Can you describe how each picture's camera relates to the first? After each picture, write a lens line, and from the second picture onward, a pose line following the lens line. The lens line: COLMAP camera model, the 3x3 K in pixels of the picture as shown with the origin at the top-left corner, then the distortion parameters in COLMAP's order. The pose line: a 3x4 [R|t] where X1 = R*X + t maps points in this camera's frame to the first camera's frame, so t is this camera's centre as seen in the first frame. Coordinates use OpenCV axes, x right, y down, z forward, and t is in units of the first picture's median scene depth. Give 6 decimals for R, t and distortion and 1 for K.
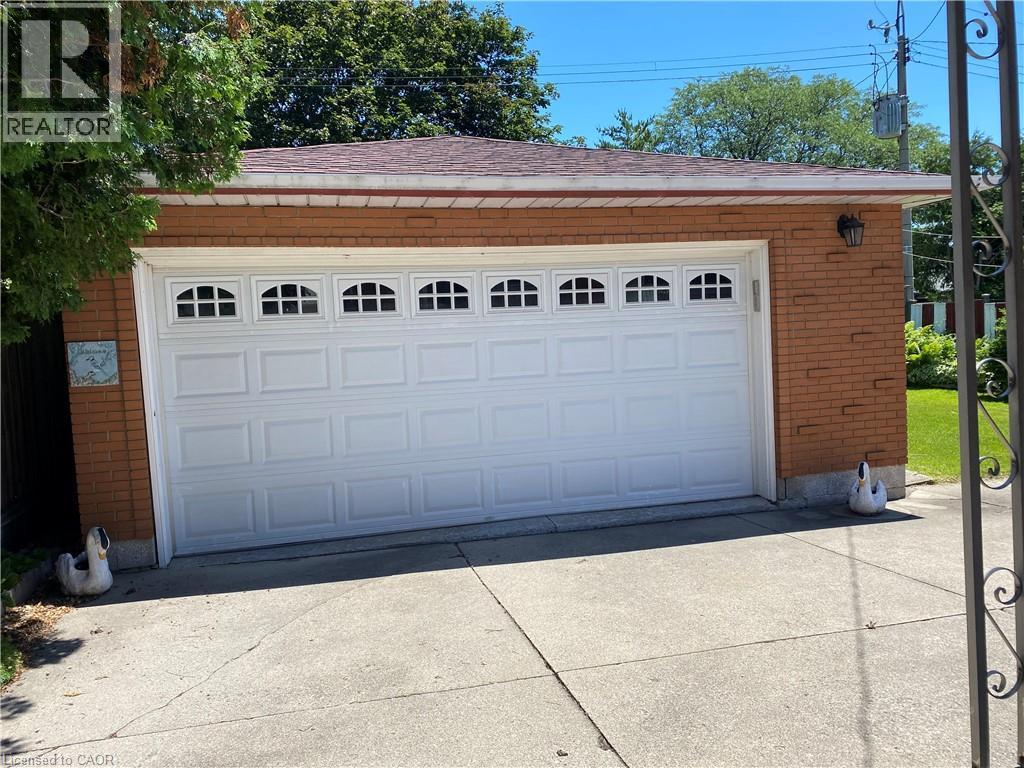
lens RADIAL K [[816.8, 0, 509.8], [0, 816.8, 383.0], [0, 0, 1]] dist [-0.026911, 0.008286]
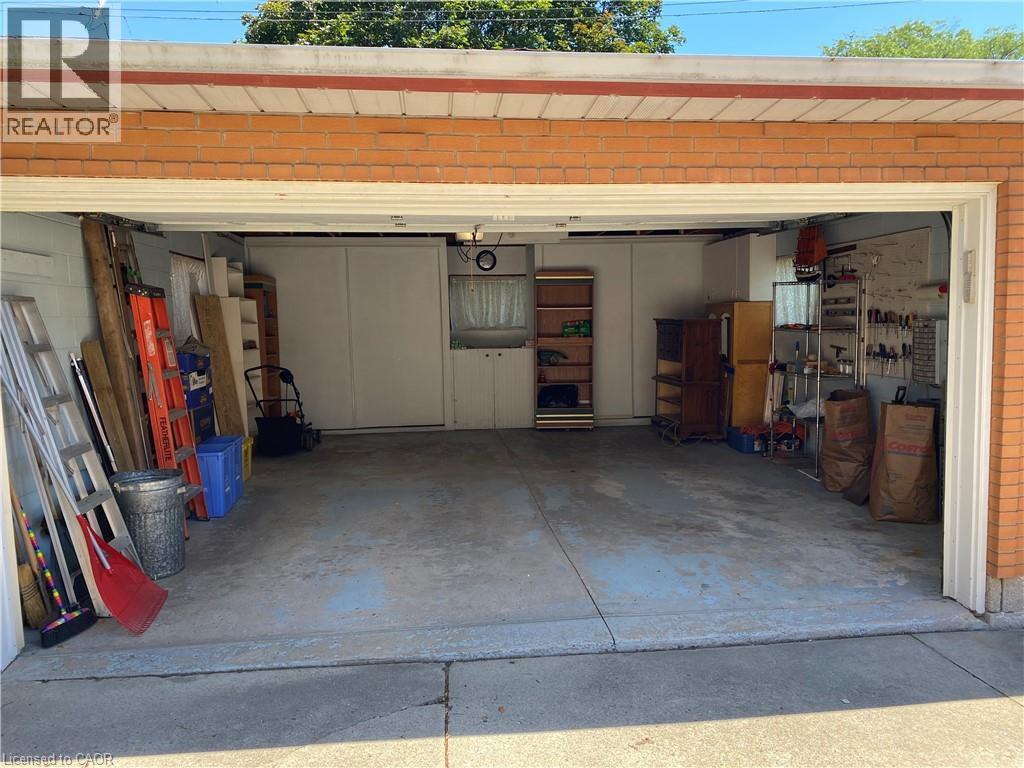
lens RADIAL K [[816.8, 0, 517.0], [0, 816.8, 387.0], [0, 0, 1]] dist [-0.026911, 0.008286]
pose [[0.989448, 0.040437, -0.139133, 0.060416], [-0.035906, 0.998745, 0.034922, -0.036153], [0.140370, -0.029558, 0.989658, 0.374918]]
